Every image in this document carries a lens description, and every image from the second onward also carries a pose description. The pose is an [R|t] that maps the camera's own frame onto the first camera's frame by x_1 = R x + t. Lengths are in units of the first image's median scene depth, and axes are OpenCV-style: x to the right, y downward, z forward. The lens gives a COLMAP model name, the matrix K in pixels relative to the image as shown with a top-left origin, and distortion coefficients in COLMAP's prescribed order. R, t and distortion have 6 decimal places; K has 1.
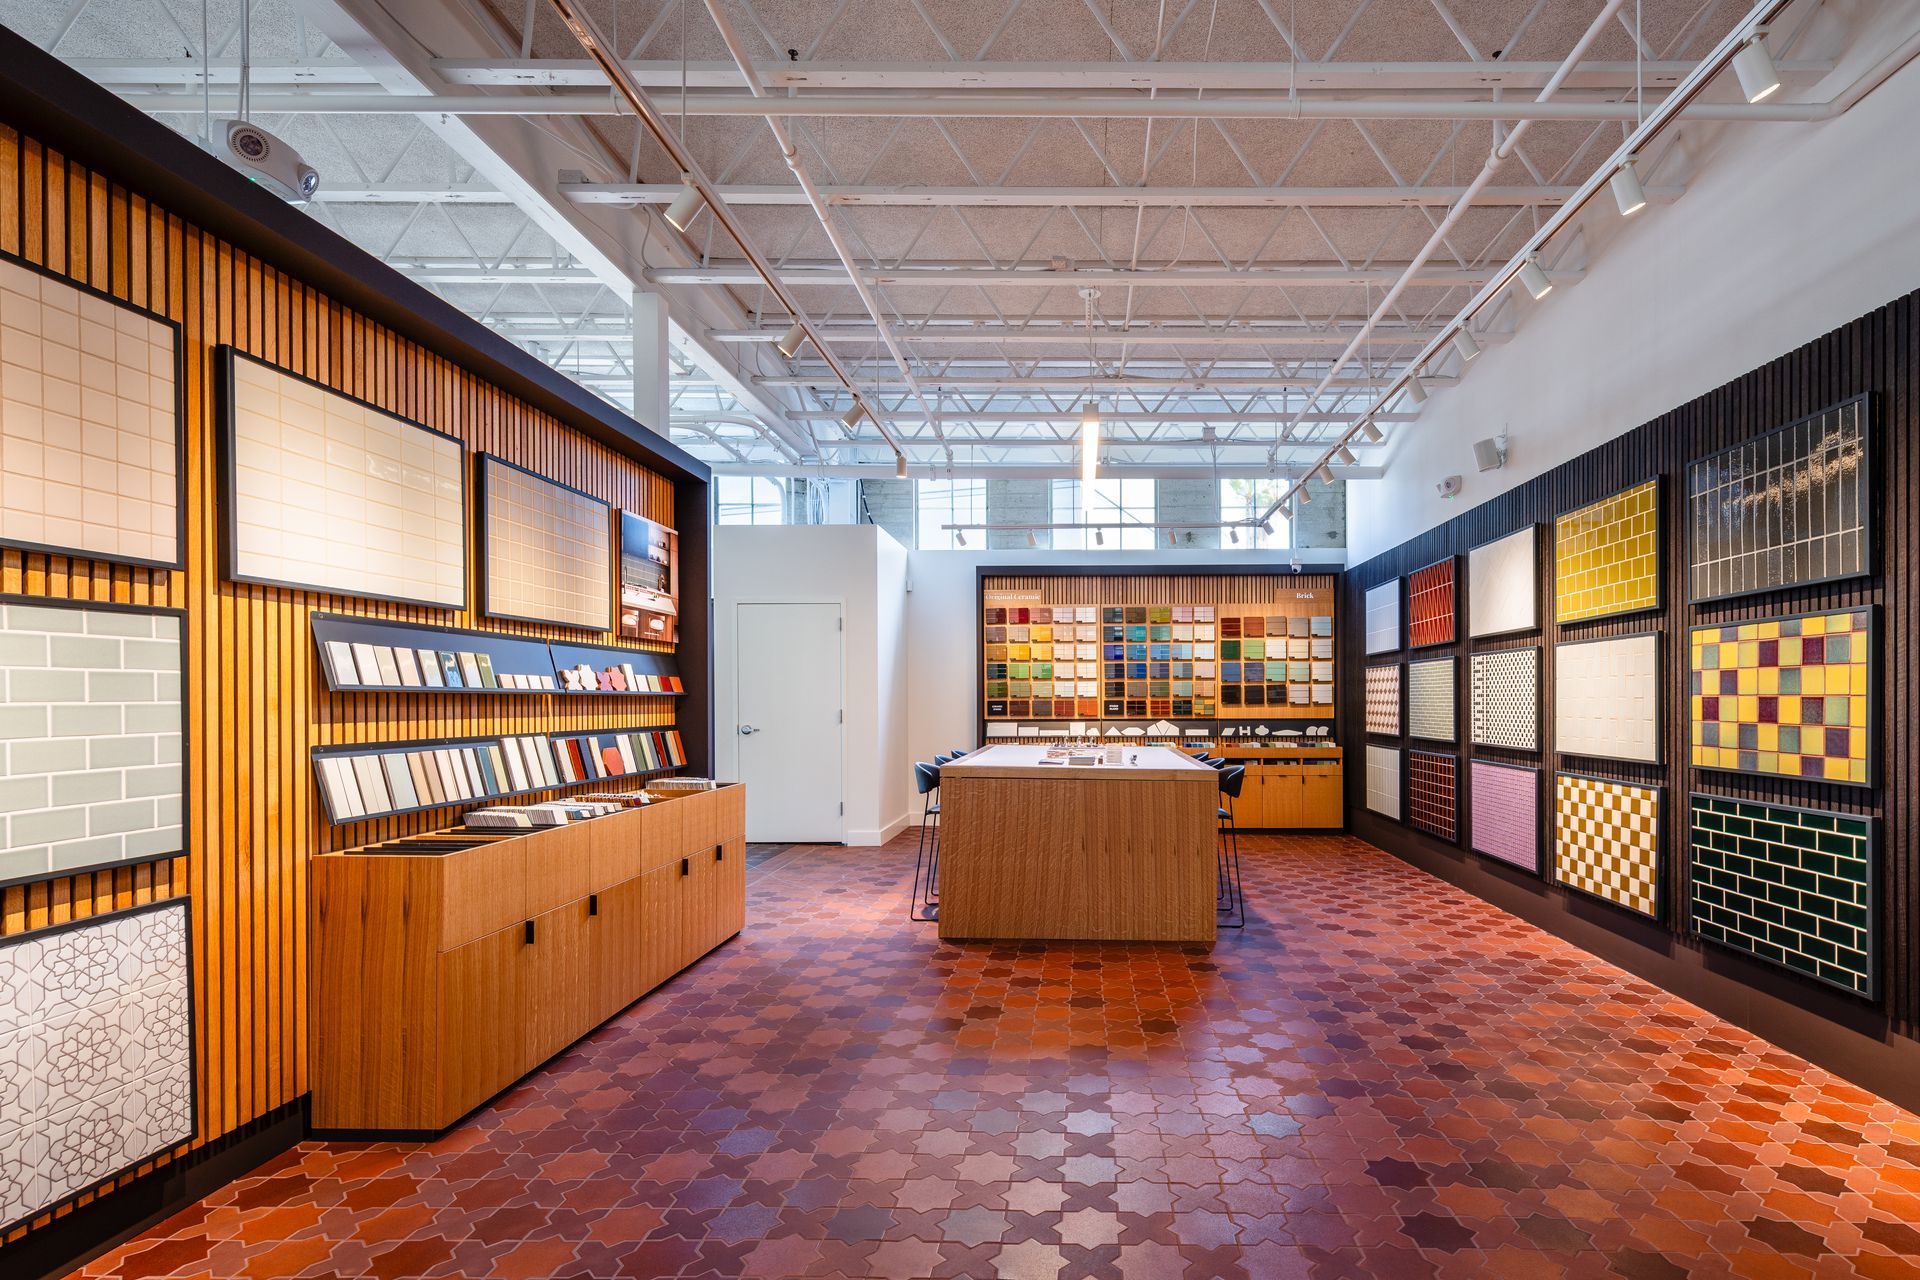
lens RADIAL K [[1056.6, 0, 987.5], [0, 1056.6, 702.5], [0, 0, 1]] dist [0.003972, 0.000305]
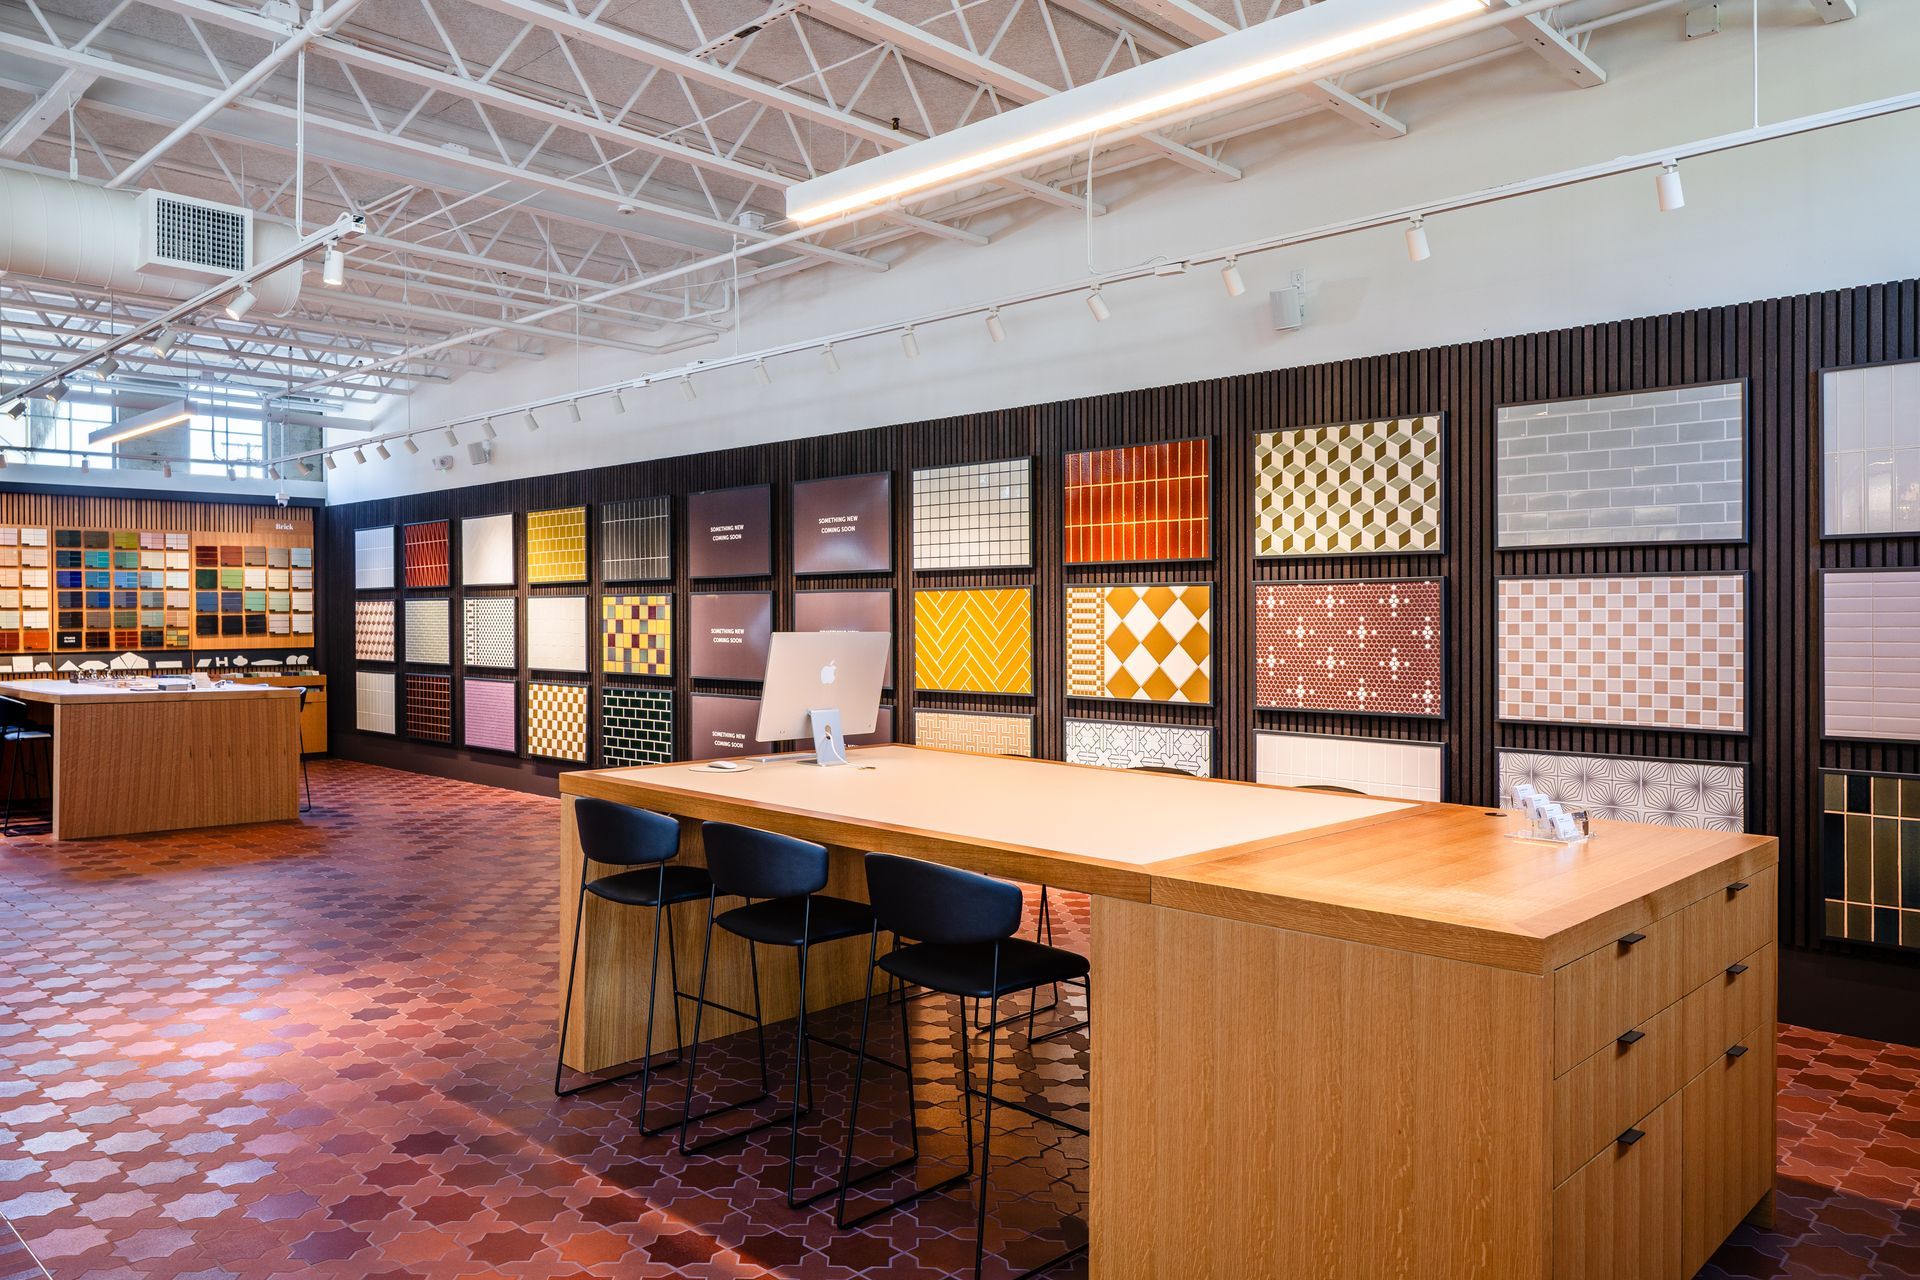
lens RADIAL K [[1372.6, 0, 956.3], [0, 1372.6, 617.8], [0, 0, 1]] dist [-0.020734, 0.001174]
pose [[0.677454, -0.002032, 0.735563, -0.372180], [0.004209, 0.999991, -0.001115, -0.015838], [-0.735553, 0.003851, 0.677456, -0.591906]]
